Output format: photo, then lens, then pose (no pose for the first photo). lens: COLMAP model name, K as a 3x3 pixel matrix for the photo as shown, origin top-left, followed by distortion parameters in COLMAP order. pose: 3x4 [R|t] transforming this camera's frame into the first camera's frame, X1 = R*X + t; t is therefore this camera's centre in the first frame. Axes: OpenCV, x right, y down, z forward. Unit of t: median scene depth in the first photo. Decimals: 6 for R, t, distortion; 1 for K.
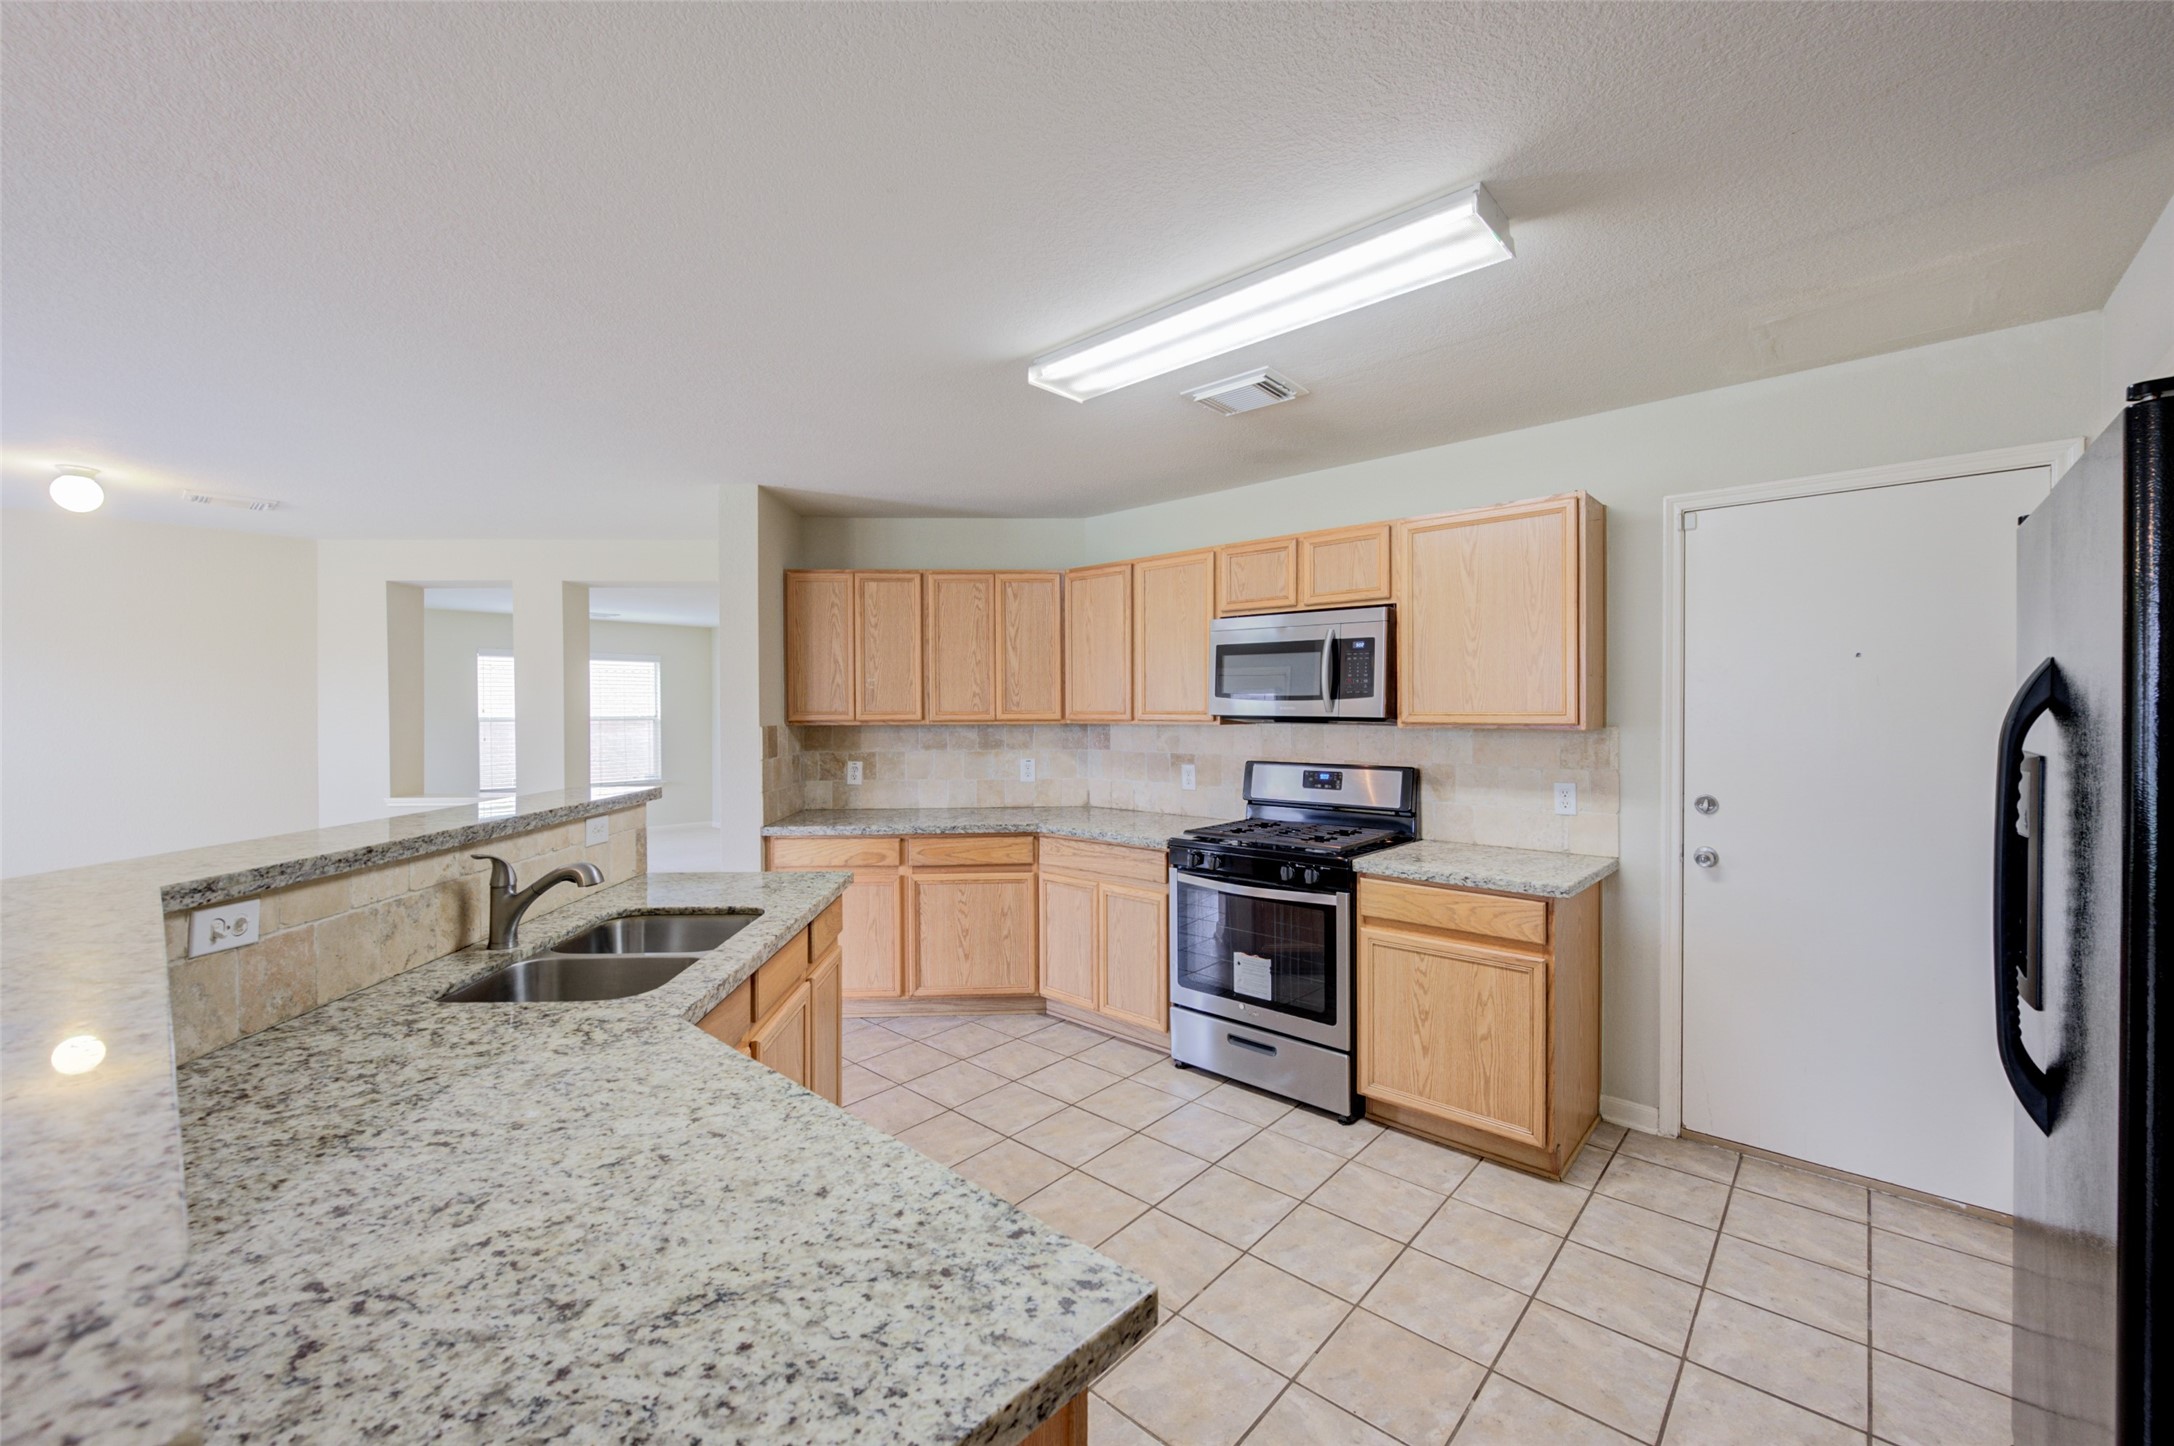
lens RADIAL K [[856.5, 0, 1087.0], [0, 856.5, 723.0], [0, 0, 1]] dist [-0.018776, -0.000143]
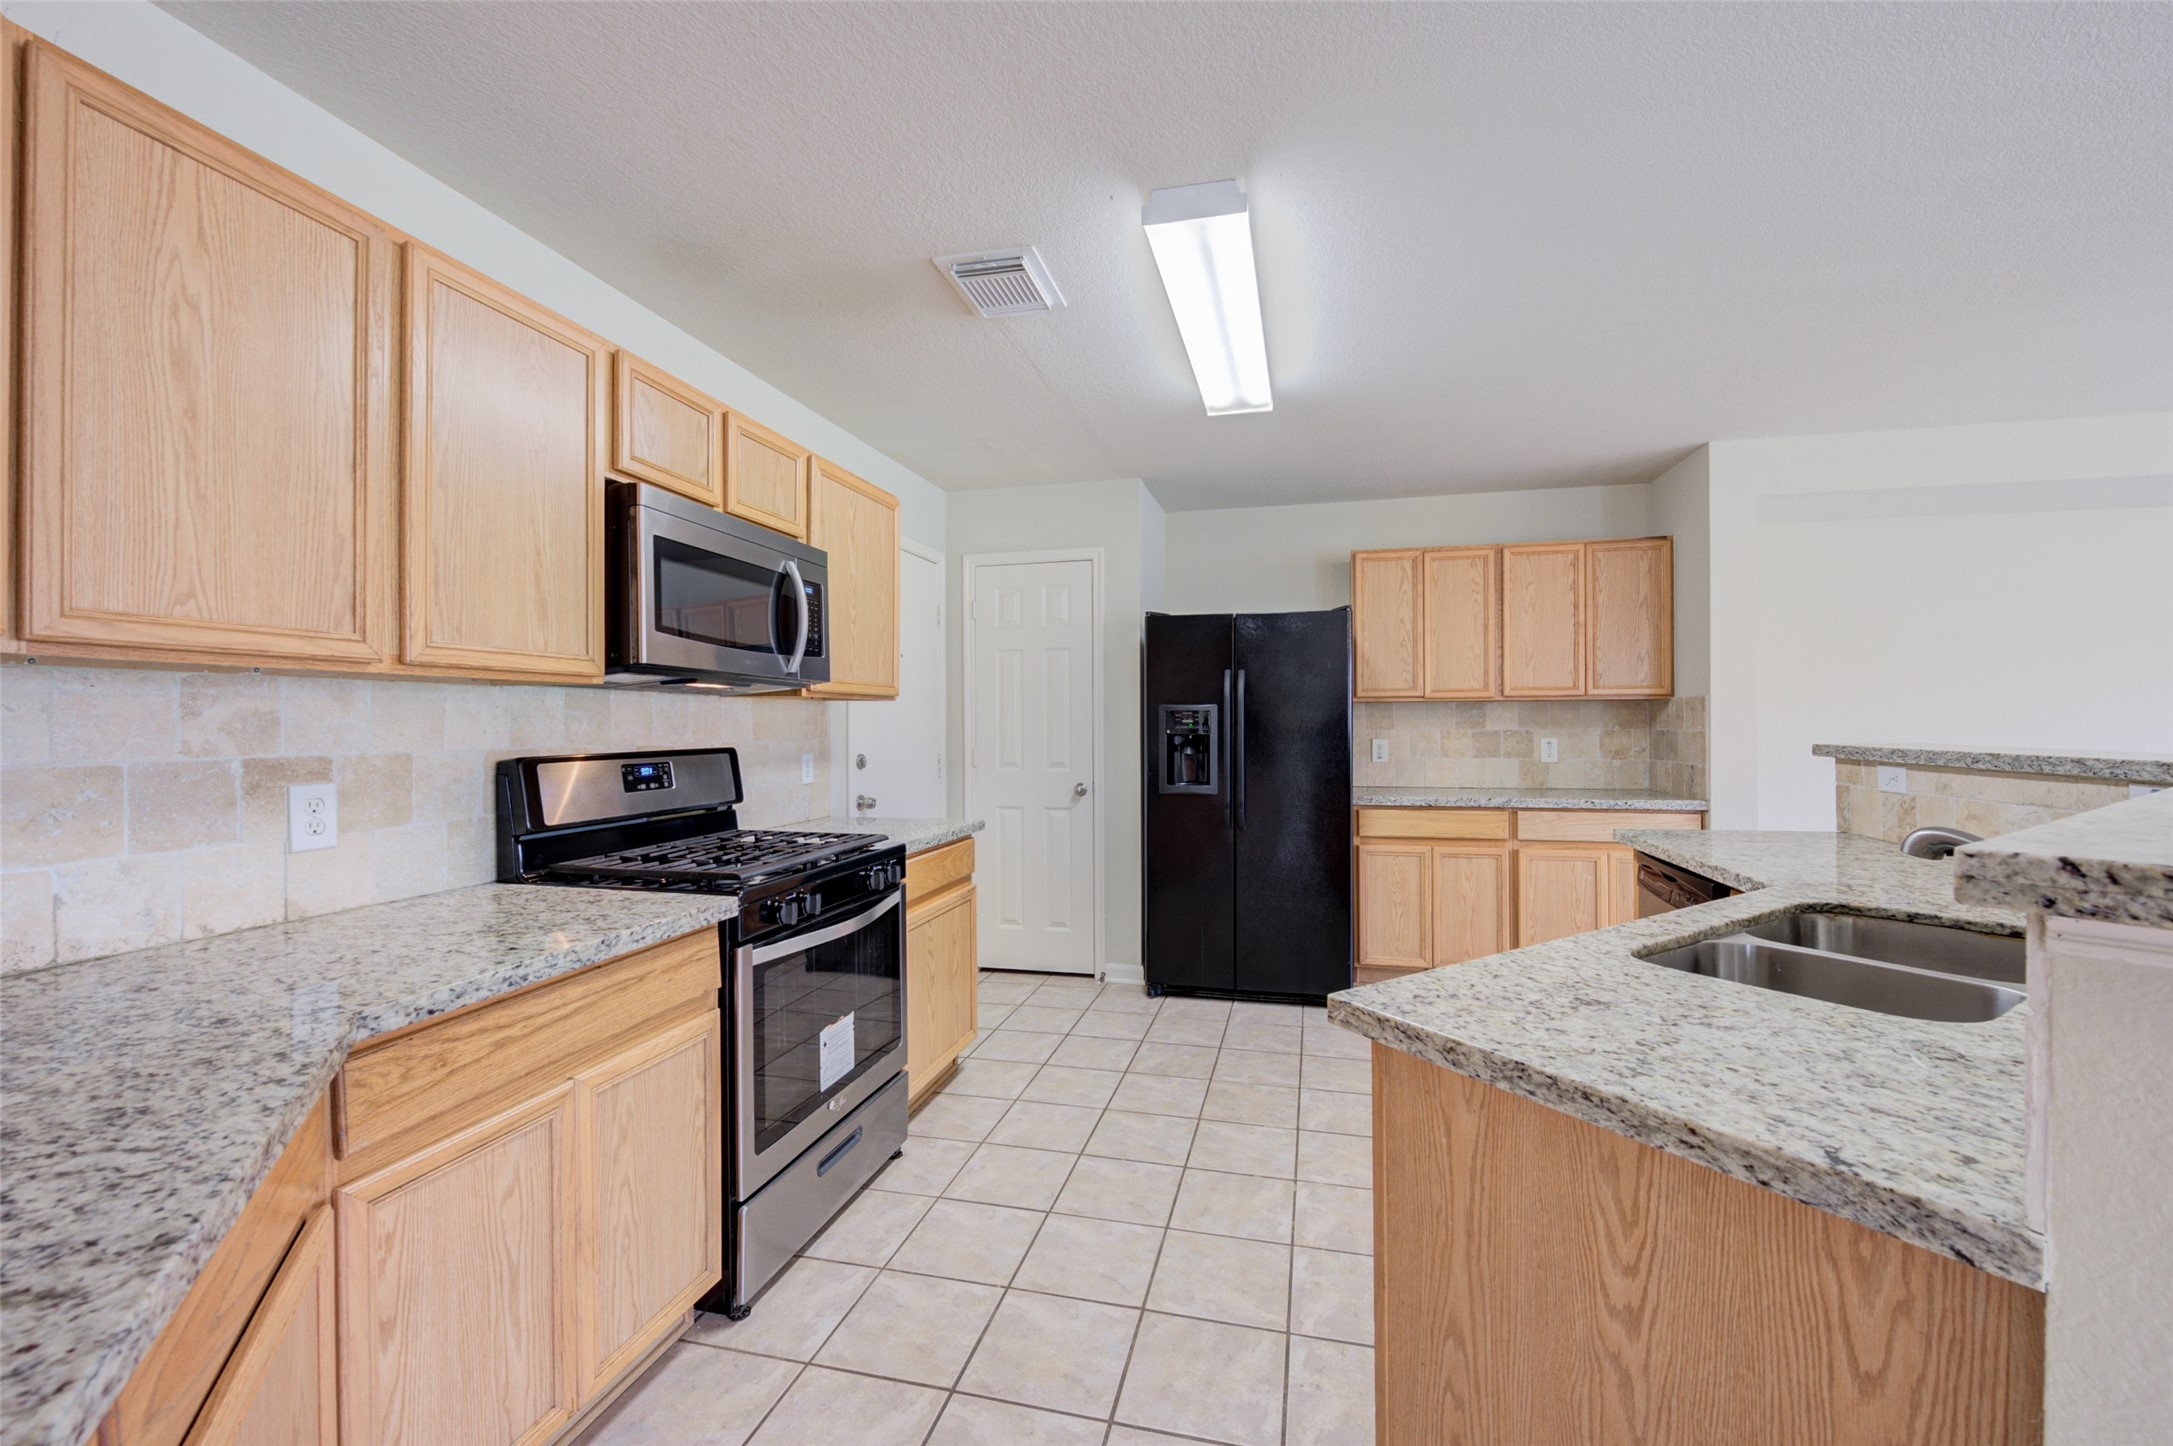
lens RADIAL K [[856.1, 0, 1086.5], [0, 856.1, 723.0], [0, 0, 1]] dist [-0.018776, -0.000143]
pose [[-0.471463, 0.000960, 0.881885, -0.441721], [0.015826, 0.999848, 0.007372, 0.026897], [-0.881744, 0.017432, -0.471406, 0.999256]]
